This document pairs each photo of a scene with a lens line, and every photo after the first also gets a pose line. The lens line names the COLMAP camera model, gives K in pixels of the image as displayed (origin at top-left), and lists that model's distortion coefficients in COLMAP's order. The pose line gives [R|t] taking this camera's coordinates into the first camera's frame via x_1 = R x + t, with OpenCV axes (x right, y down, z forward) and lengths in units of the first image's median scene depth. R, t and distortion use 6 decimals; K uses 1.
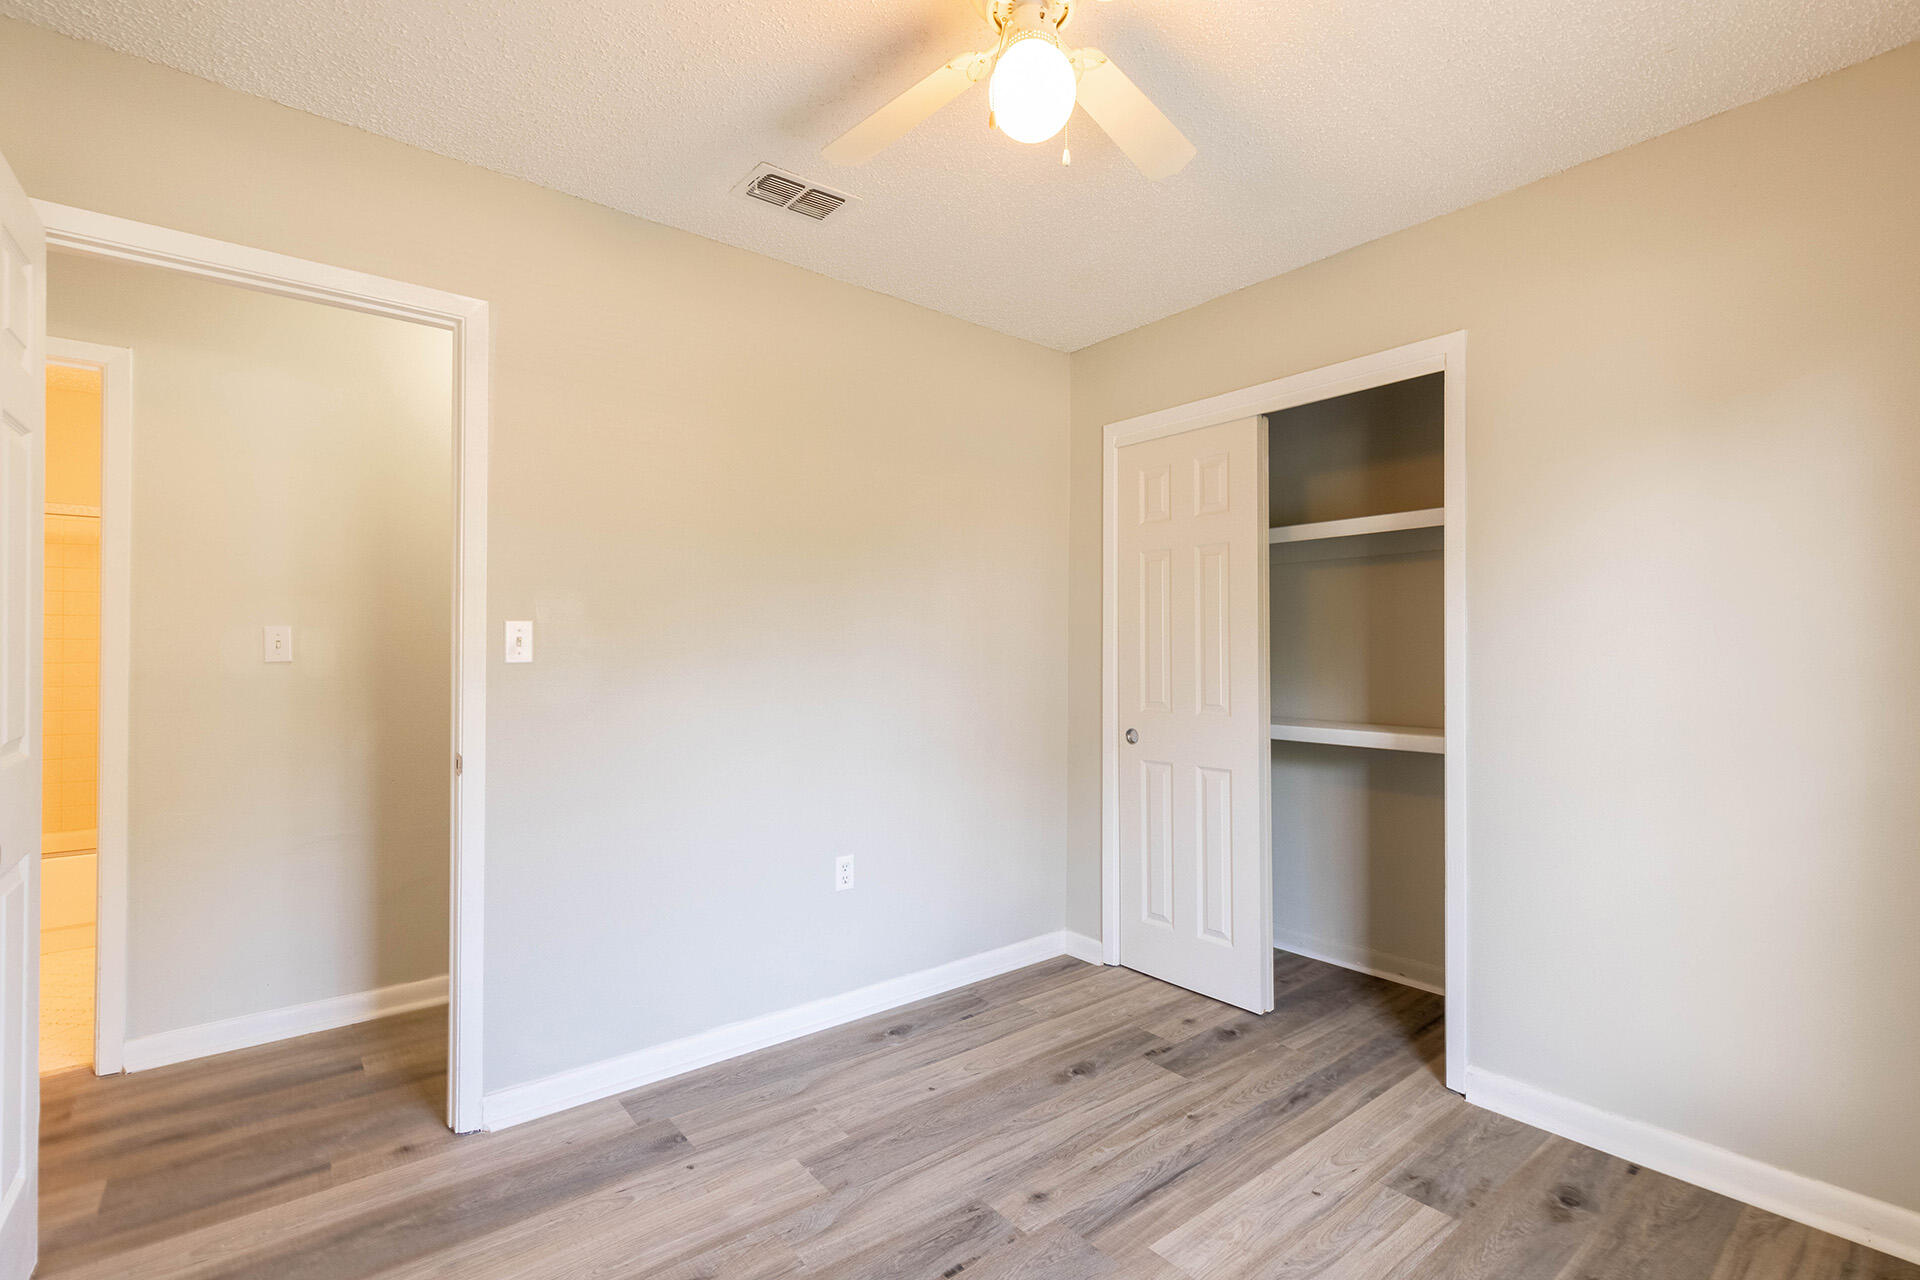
lens RADIAL K [[892.9, 0, 961.4], [0, 892.9, 638.6], [0, 0, 1]] dist [0.011583, -0.003280]
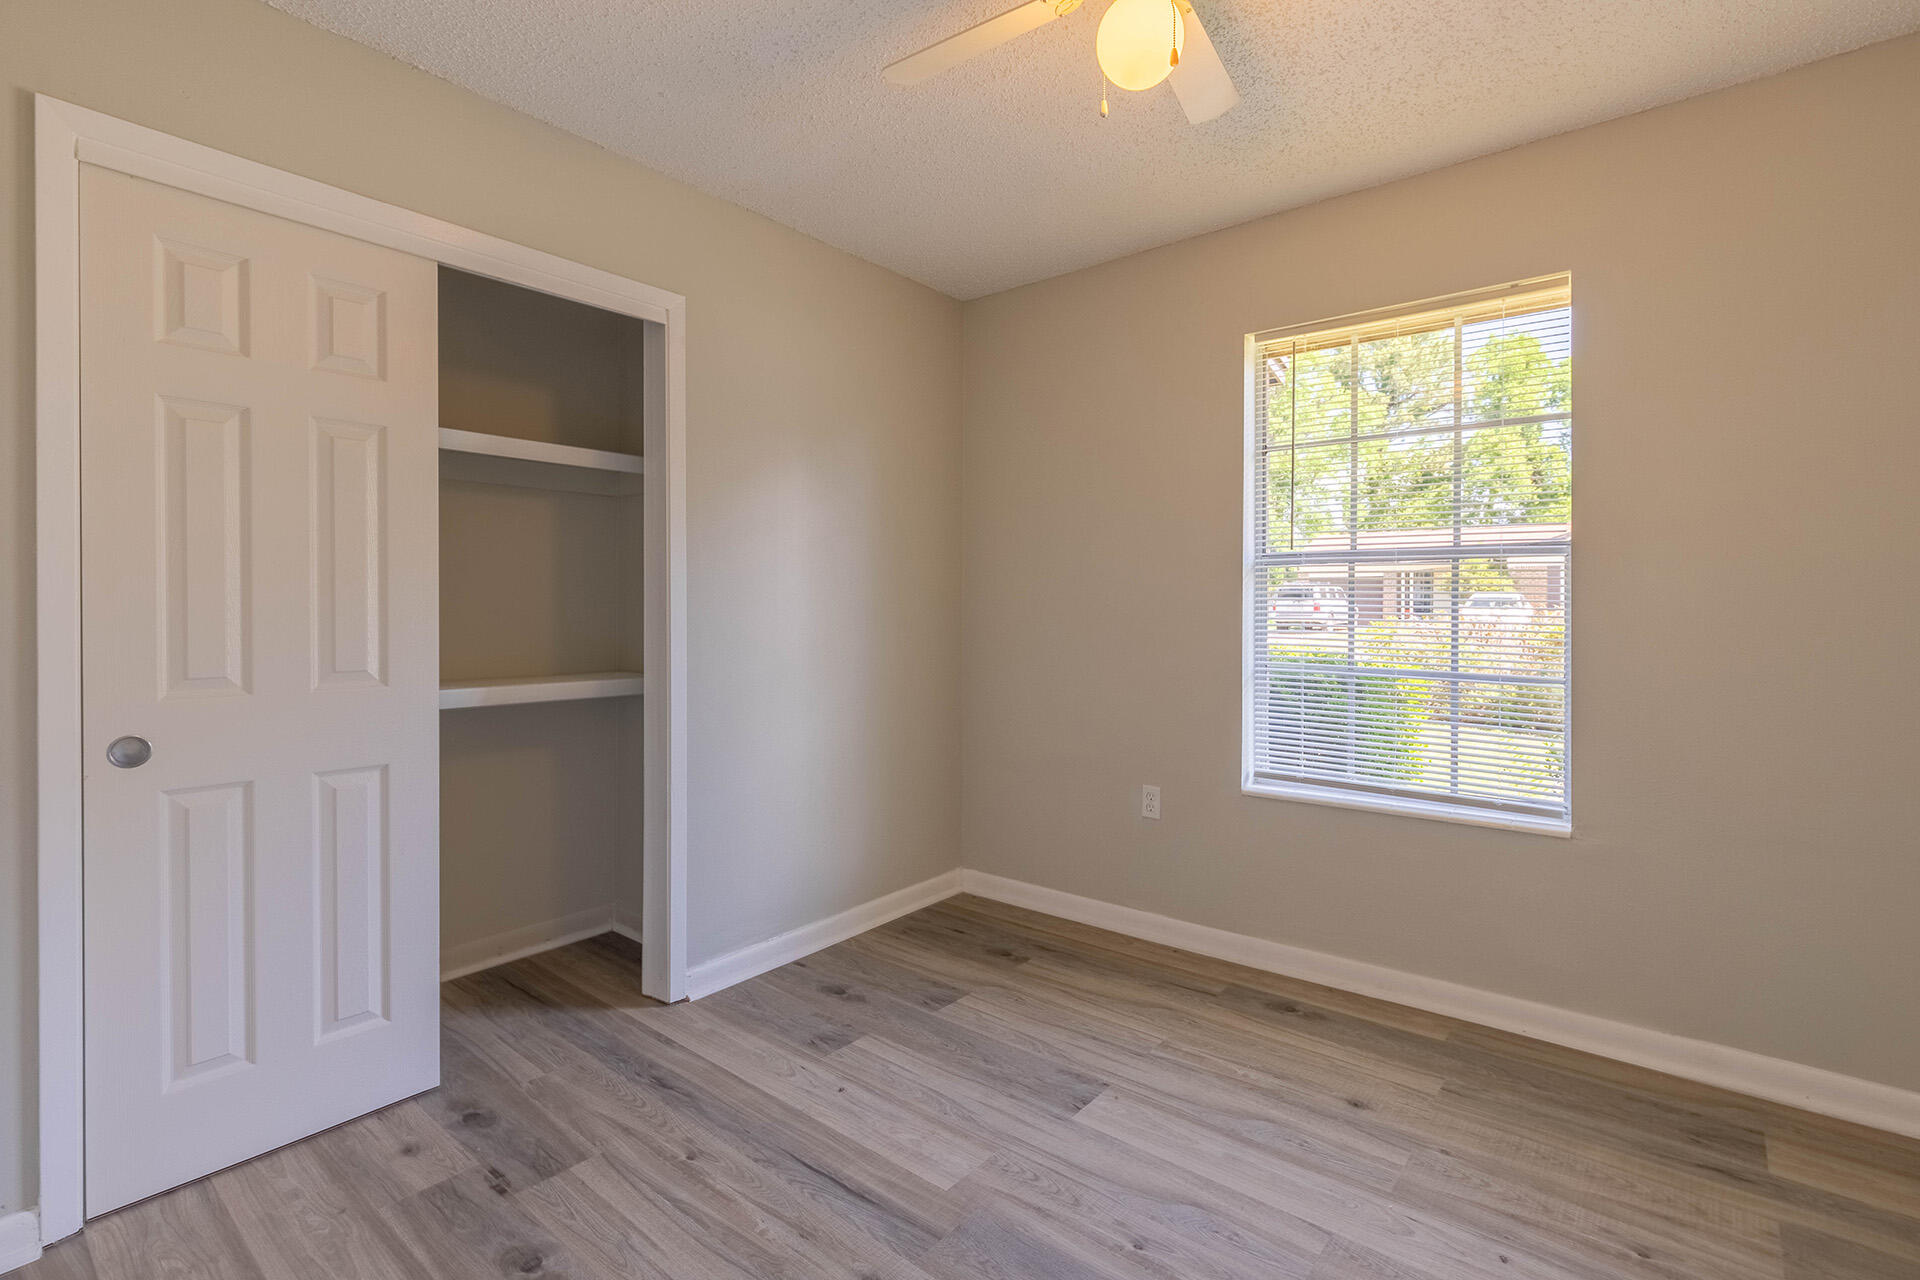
lens RADIAL K [[892.9, 0, 941.7], [0, 892.9, 618.2], [0, 0, 1]] dist [0.011583, -0.003280]
pose [[-0.197814, -0.005972, 0.980221, -0.571277], [-0.012854, 0.999911, 0.003498, 0.037162], [-0.980155, -0.011908, -0.197874, 0.920645]]
